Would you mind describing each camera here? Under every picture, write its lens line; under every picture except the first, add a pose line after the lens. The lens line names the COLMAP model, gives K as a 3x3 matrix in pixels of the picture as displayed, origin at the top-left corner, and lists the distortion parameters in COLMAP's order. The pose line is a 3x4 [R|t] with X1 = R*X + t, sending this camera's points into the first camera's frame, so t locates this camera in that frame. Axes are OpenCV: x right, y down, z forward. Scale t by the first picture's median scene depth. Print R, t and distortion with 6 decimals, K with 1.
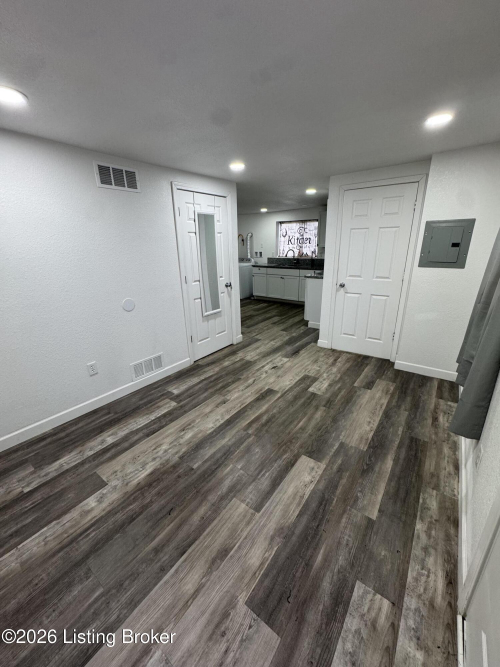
lens RADIAL K [[267.8, 0, 249.5], [0, 267.8, 332.0], [0, 0, 1]] dist [0.003241, 0.000051]
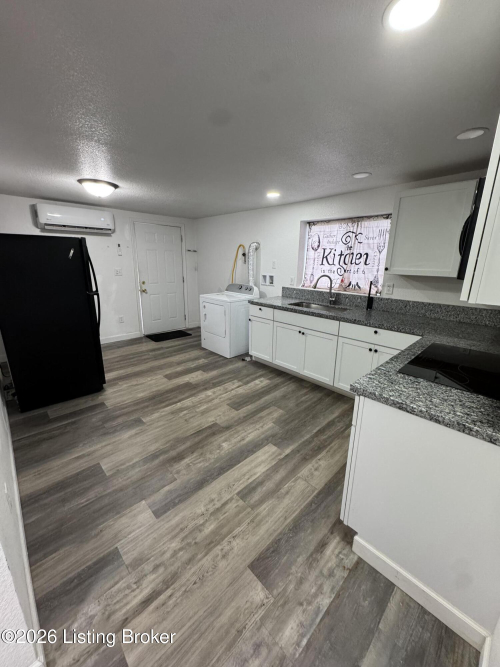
lens RADIAL K [[267.8, 0, 251.7], [0, 267.8, 333.8], [0, 0, 1]] dist [0.003241, 0.000051]
pose [[0.987340, 0.071821, -0.141426, 0.093372], [-0.078300, 0.996095, -0.040780, -0.161444], [0.137945, 0.051337, 0.989108, 0.474400]]
